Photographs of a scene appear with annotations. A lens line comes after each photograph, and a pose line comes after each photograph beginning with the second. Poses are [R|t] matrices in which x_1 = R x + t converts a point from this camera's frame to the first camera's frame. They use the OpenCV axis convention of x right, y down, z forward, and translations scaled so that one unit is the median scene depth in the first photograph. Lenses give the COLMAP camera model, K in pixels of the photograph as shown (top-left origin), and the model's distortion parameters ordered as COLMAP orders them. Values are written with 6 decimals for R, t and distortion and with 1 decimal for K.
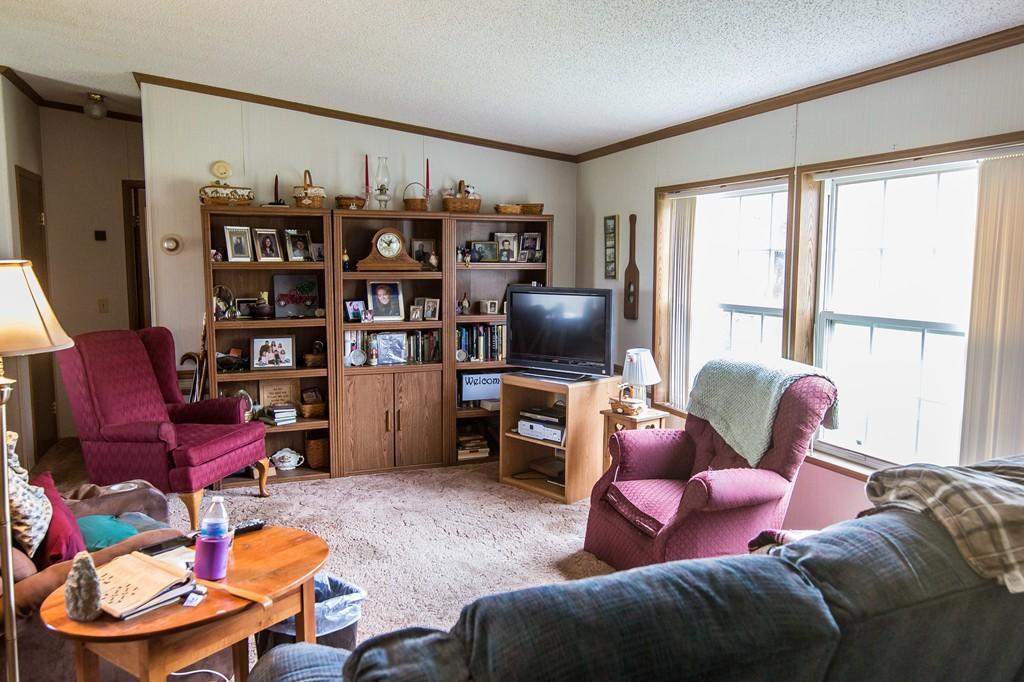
lens RADIAL K [[720.0, 0, 512.0], [0, 720.0, 341.0], [0, 0, 1]] dist [-0.001044, -0.001335]
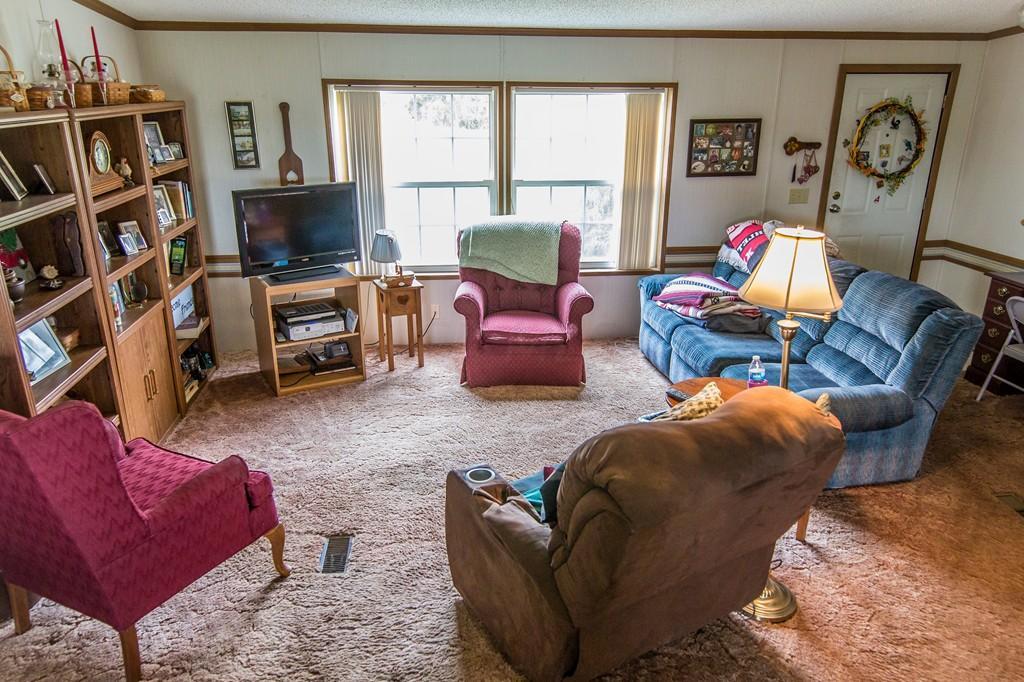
lens RADIAL K [[720.0, 0, 512.0], [0, 720.0, 341.0], [0, 0, 1]] dist [-0.001044, -0.001335]
pose [[0.260728, -0.325236, 0.908979, -0.820074], [0.105630, 0.945502, 0.308006, -0.144905], [-0.959616, 0.015709, 0.280873, 0.439777]]
